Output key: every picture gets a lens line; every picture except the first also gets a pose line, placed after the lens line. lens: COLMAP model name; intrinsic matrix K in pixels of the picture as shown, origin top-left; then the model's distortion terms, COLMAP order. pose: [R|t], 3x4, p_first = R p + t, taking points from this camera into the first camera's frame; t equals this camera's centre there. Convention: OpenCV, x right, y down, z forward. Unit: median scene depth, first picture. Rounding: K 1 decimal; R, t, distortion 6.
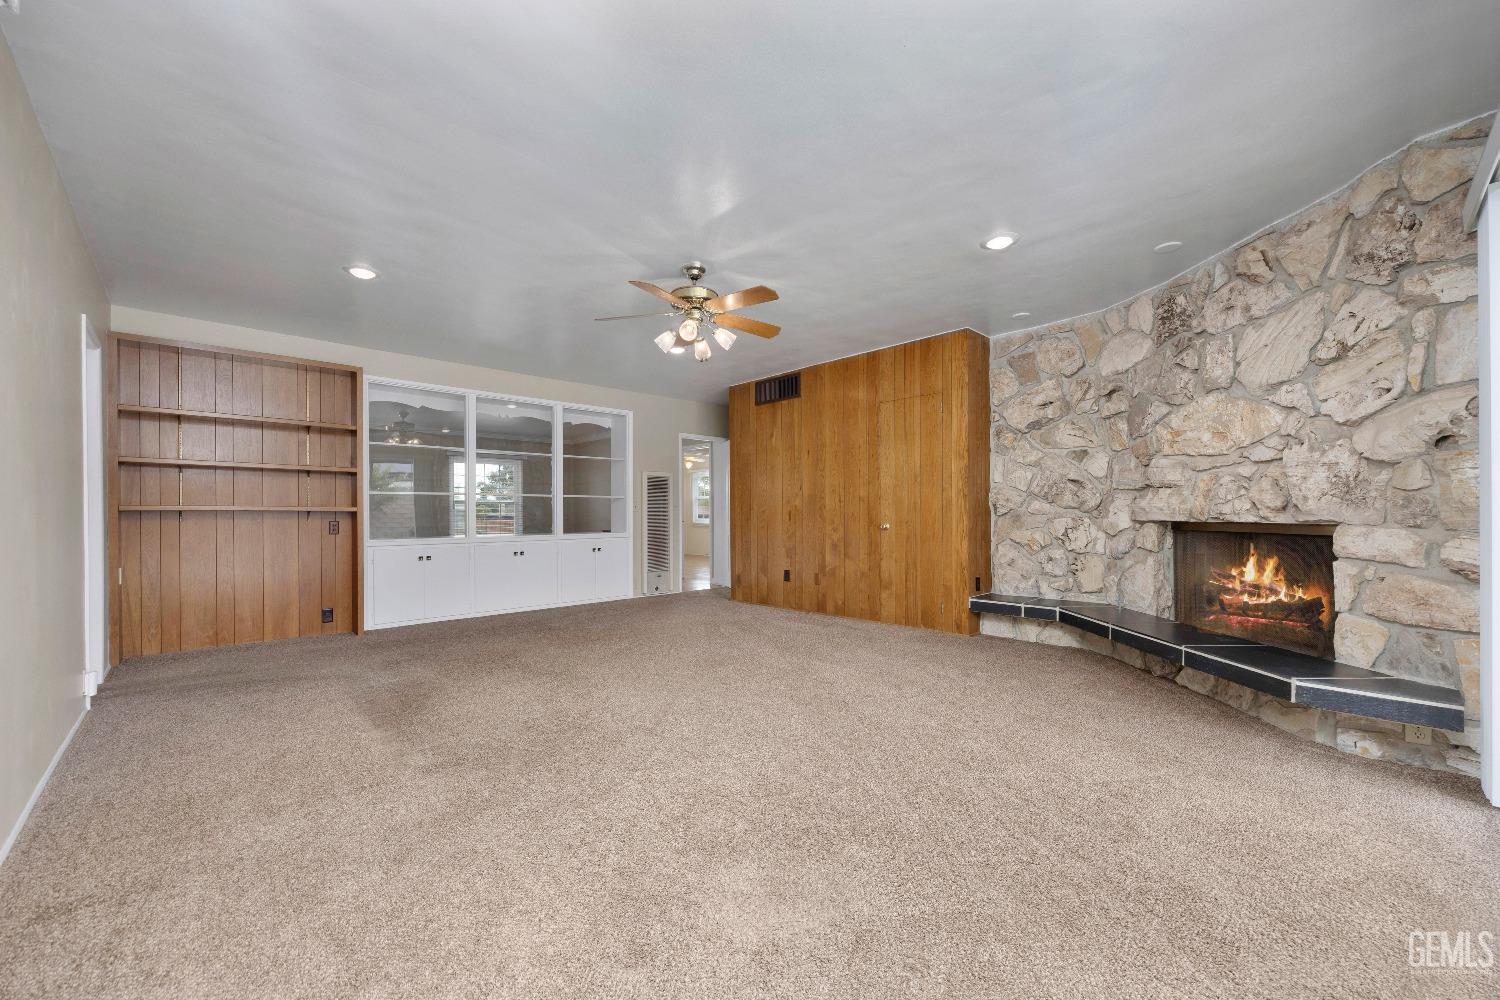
lens RADIAL K [[572.6, 0, 749.9], [0, 572.6, 518.9], [0, 0, 1]] dist [-0.005419, 0.000542]
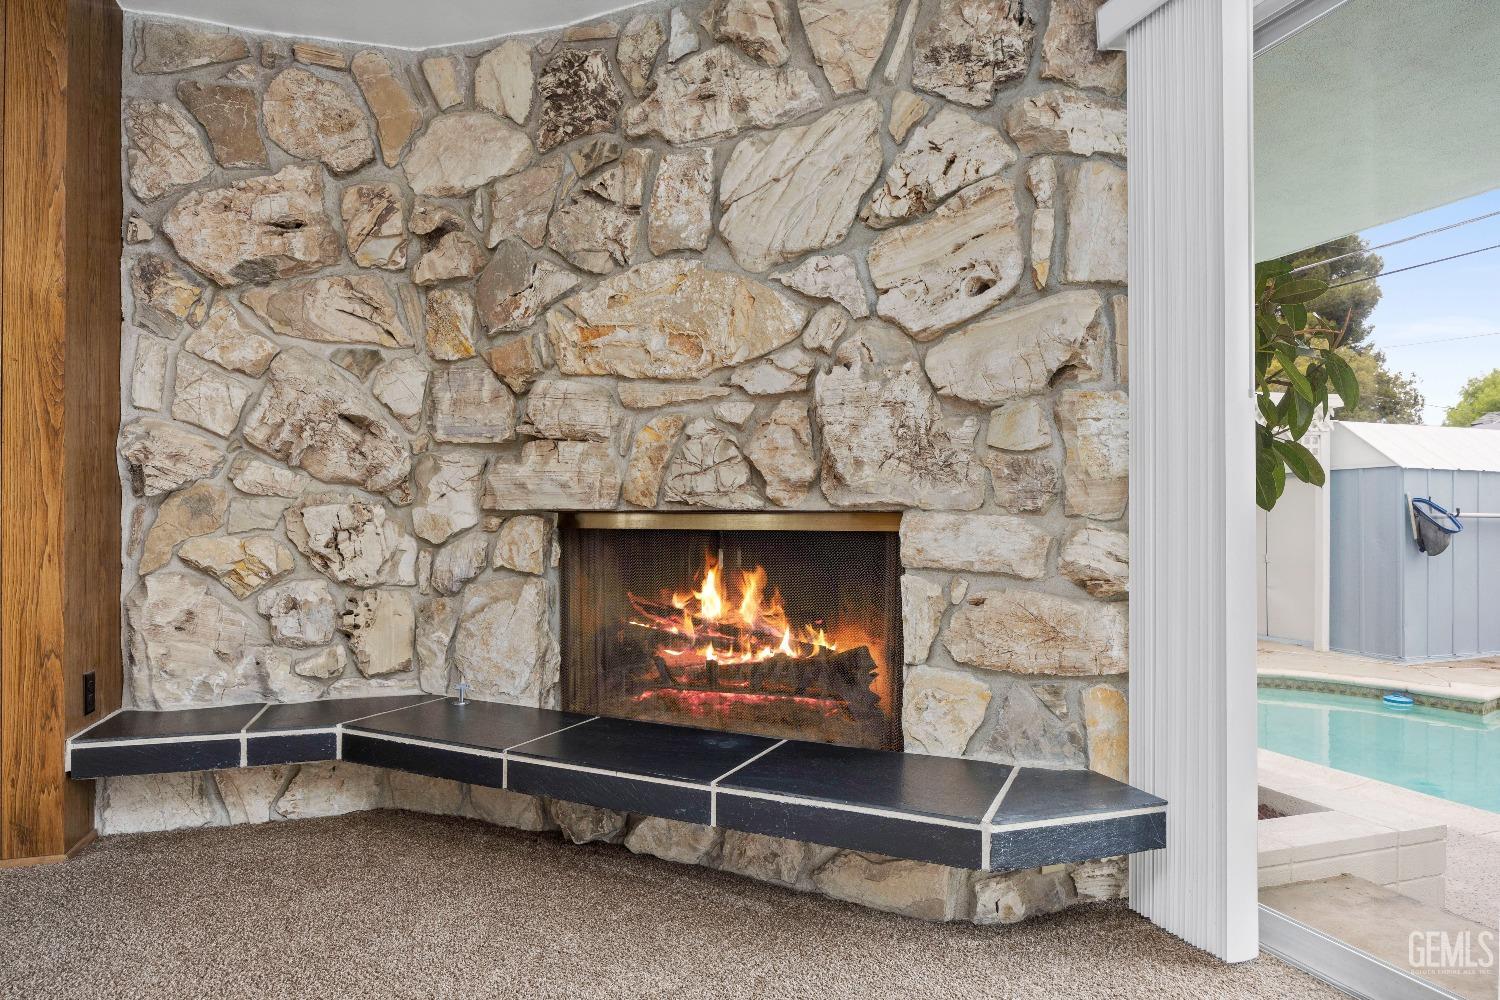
lens RADIAL K [[873.0, 0, 730.3], [0, 873.0, 524.0], [0, 0, 1]] dist [-0.011550, 0.005377]
pose [[0.431837, 0.007804, 0.901918, 0.135332], [0.000466, 0.999961, -0.008875, 0.024483], [-0.901951, 0.004252, 0.431817, 0.620571]]
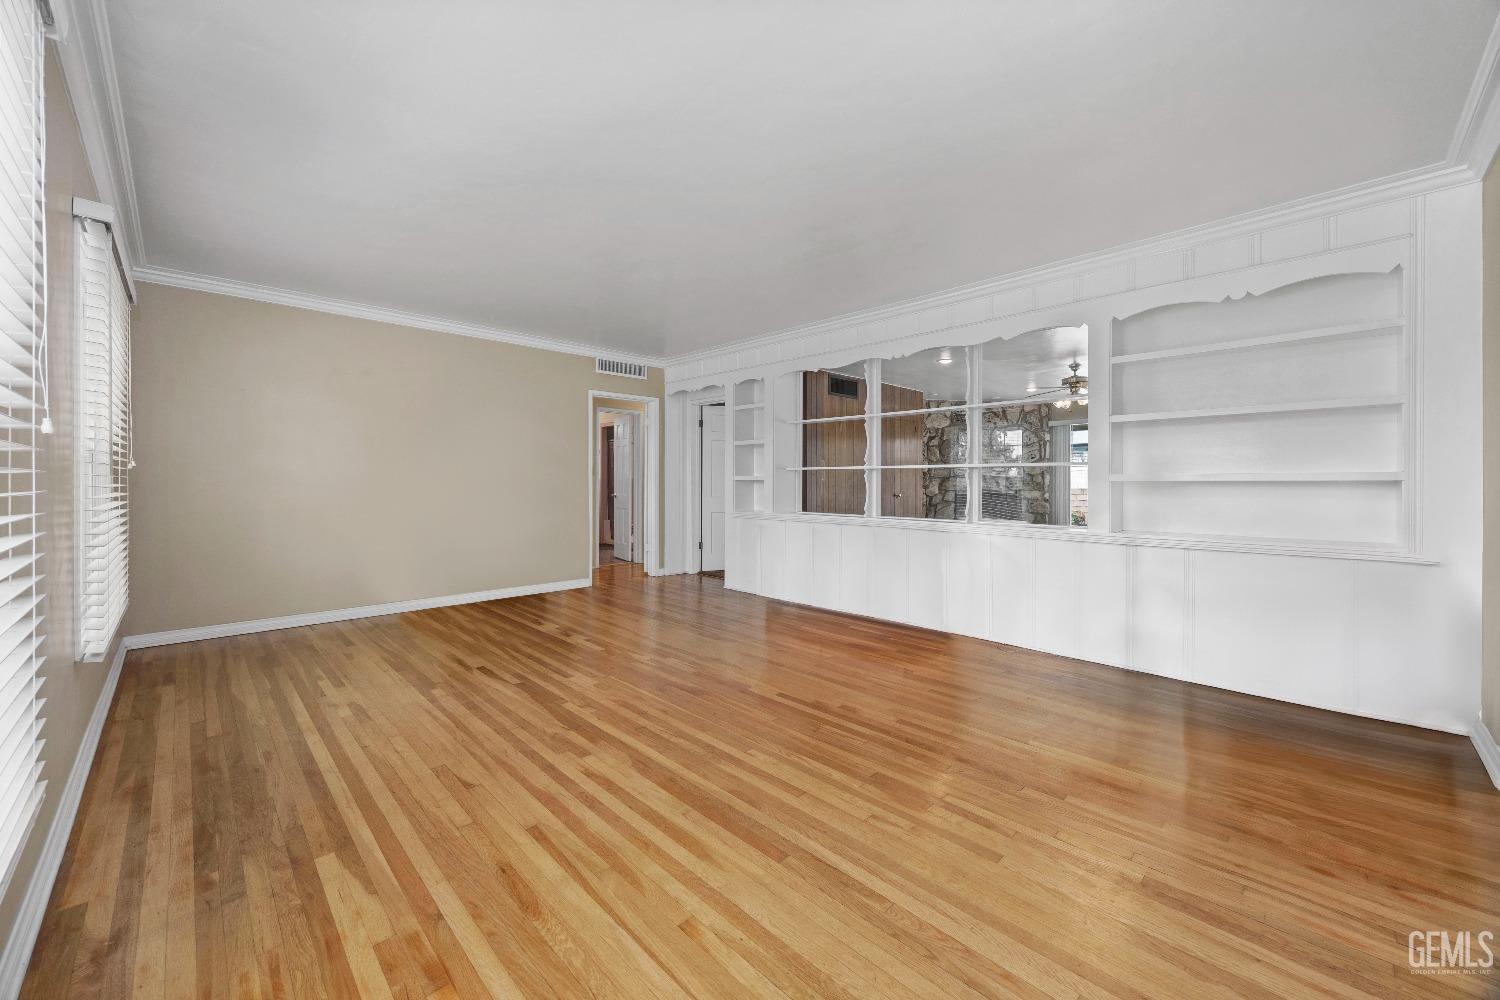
lens RADIAL K [[572.6, 0, 746.6], [0, 572.6, 493.4], [0, 0, 1]] dist [-0.005419, 0.000542]
pose [[-0.020316, -0.017297, 0.999644, -2.188829], [0.008610, 0.999810, 0.017475, -0.041558], [-0.999757, 0.008962, -0.020163, 2.316367]]
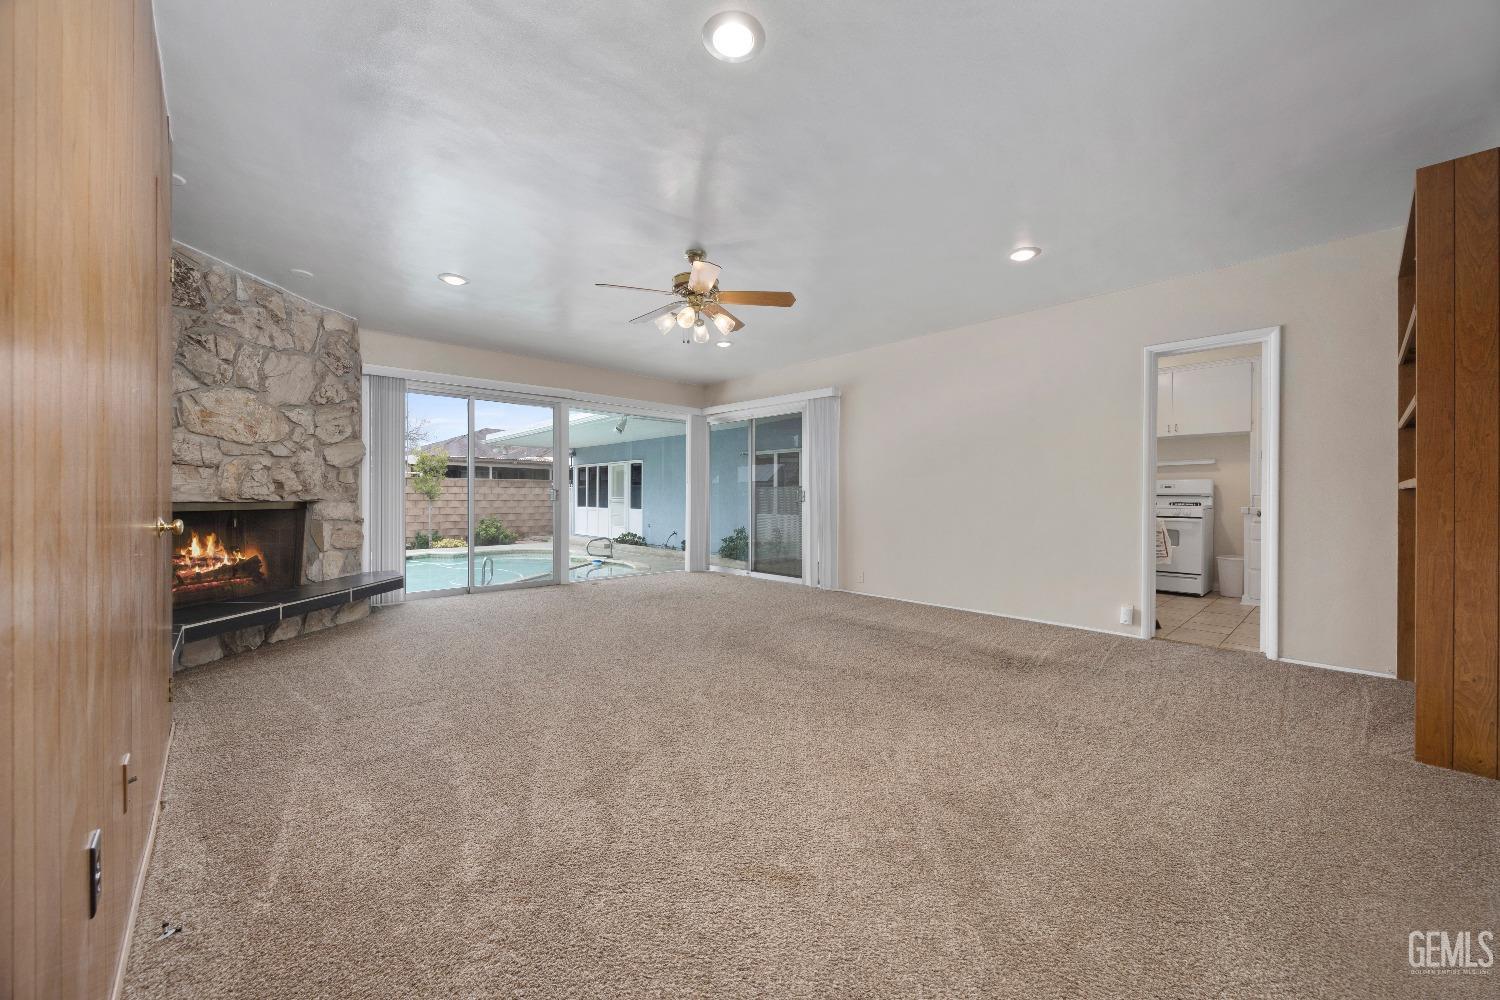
lens RADIAL K [[572.6, 0, 749.6], [0, 572.6, 495.0], [0, 0, 1]] dist [-0.005419, 0.000542]
pose [[-0.999959, 0.003555, 0.008287, -0.217257], [0.003617, 0.999965, 0.007541, -0.013628], [-0.008260, 0.007571, -0.999937, 2.153422]]
